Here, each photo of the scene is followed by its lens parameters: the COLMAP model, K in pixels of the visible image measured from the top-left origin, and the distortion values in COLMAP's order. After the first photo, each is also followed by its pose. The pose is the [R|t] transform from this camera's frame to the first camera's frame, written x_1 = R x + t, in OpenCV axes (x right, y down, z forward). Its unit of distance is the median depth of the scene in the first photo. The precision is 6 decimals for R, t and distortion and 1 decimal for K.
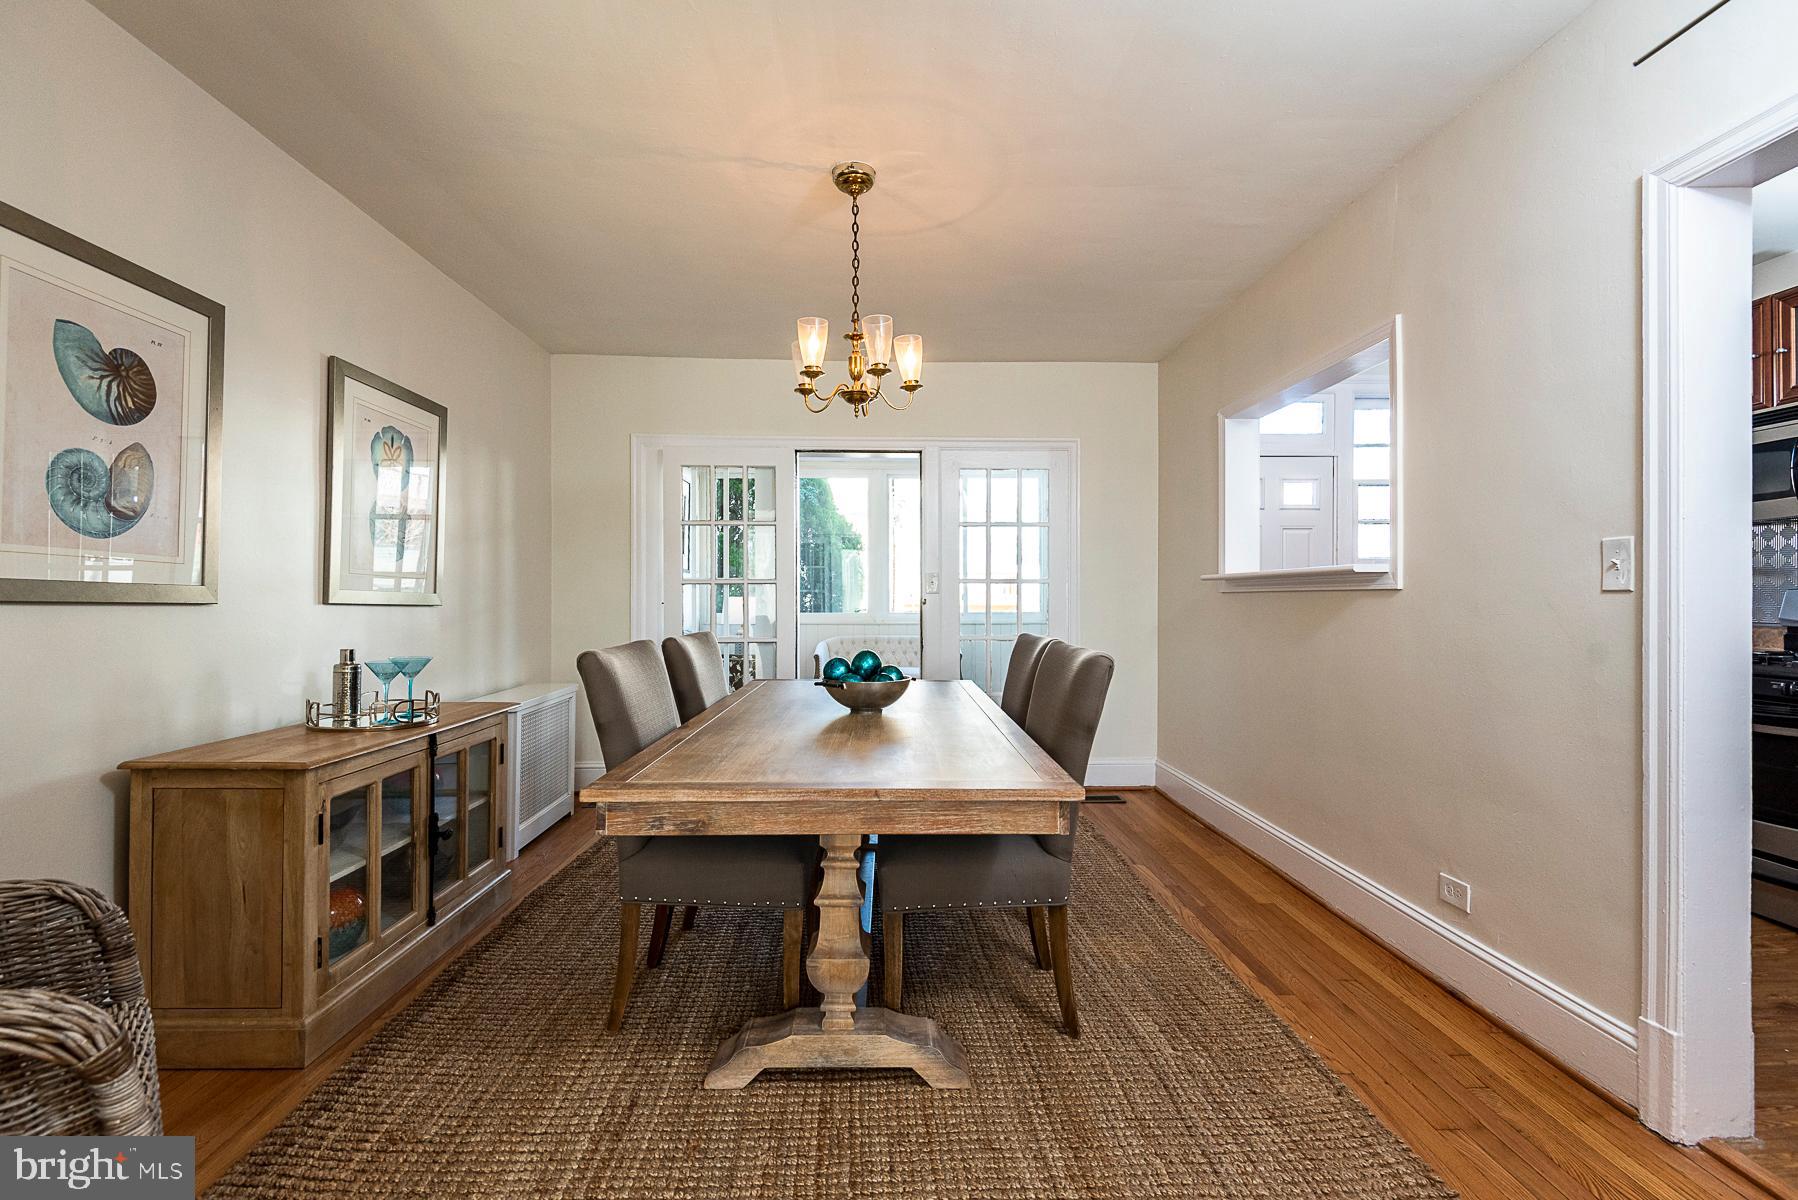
lens RADIAL K [[782.5, 0, 899.0], [0, 782.5, 600.0], [0, 0, 1]] dist [0.000333, 0.000036]
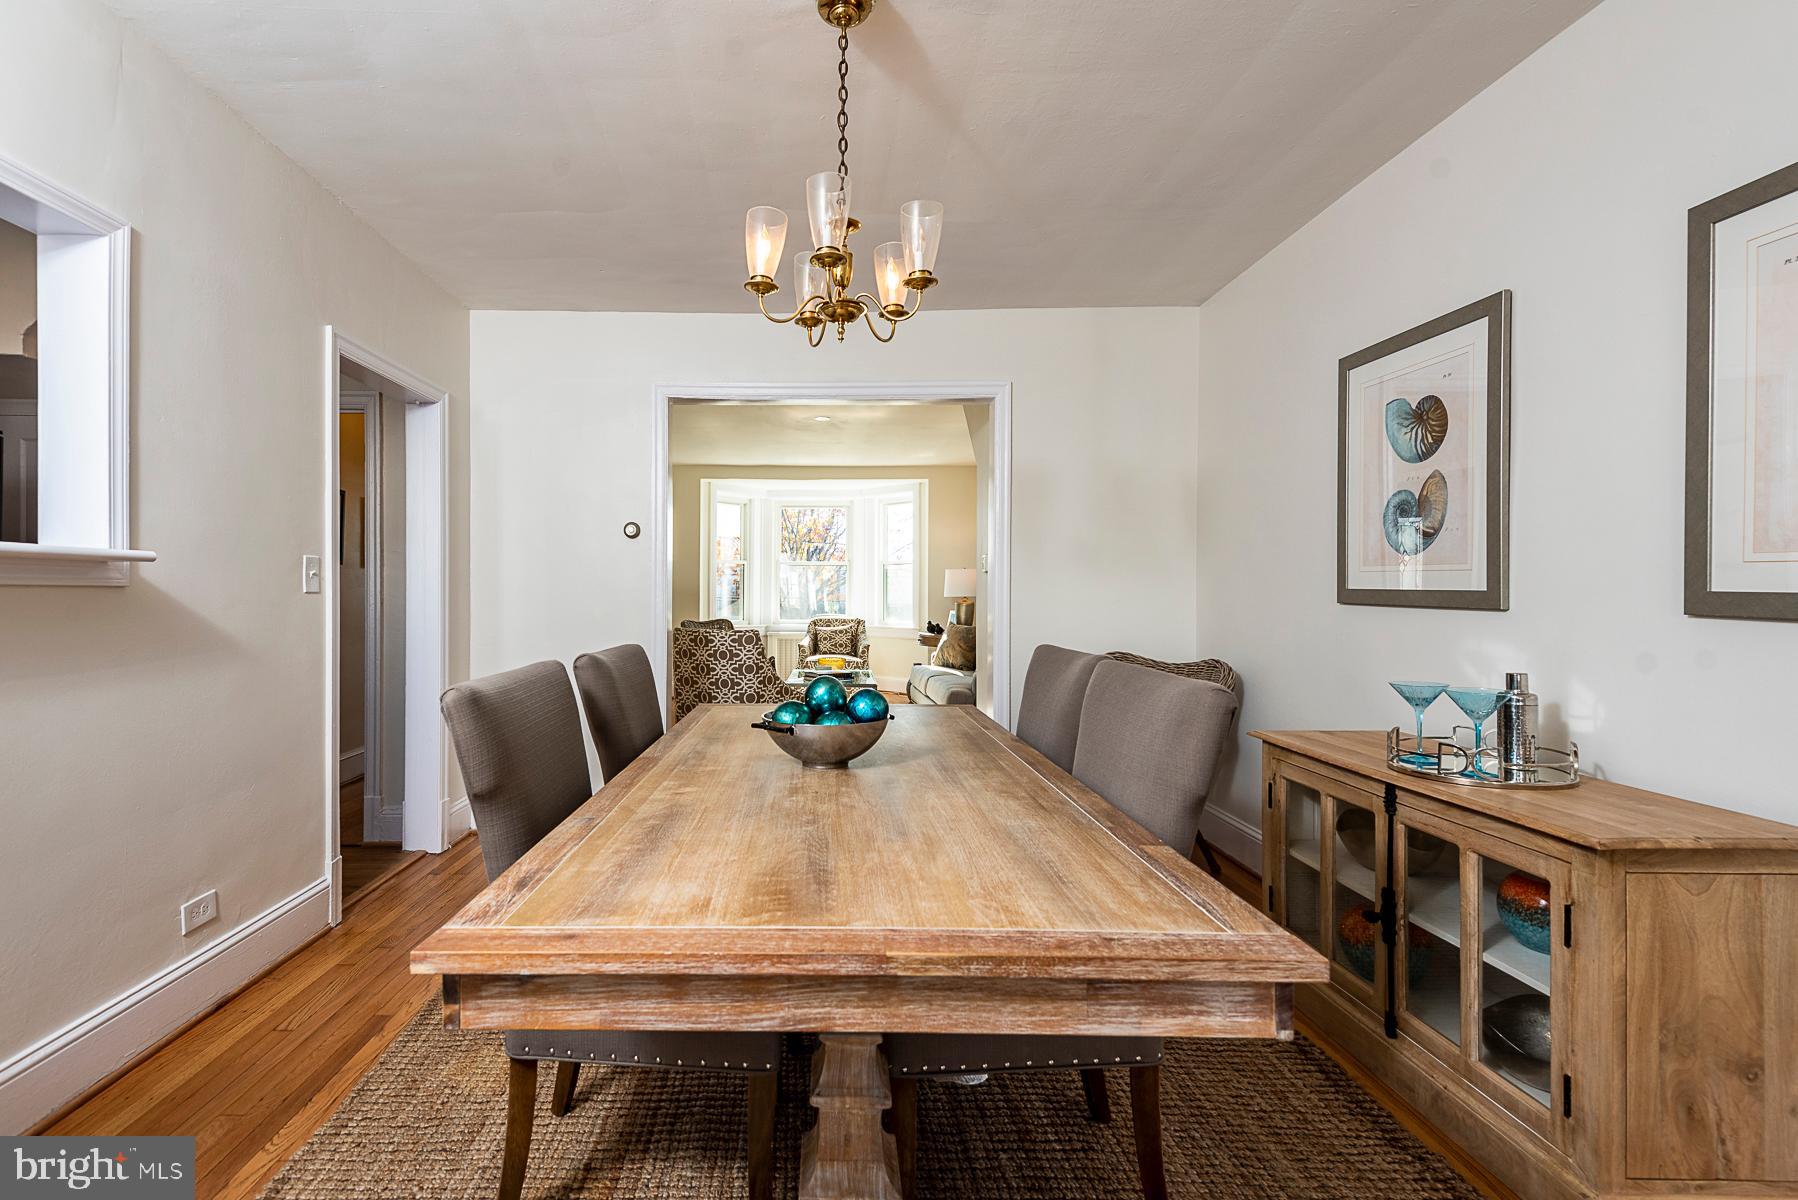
lens RADIAL K [[811.3, 0, 899.0], [0, 811.3, 600.0], [0, 0, 1]] dist [0.023468, -0.018054]
pose [[-0.997477, 0.003219, -0.070911, -0.079050], [0.002996, 0.999990, 0.003244, -0.011074], [0.070921, 0.003023, -0.997477, 2.154676]]
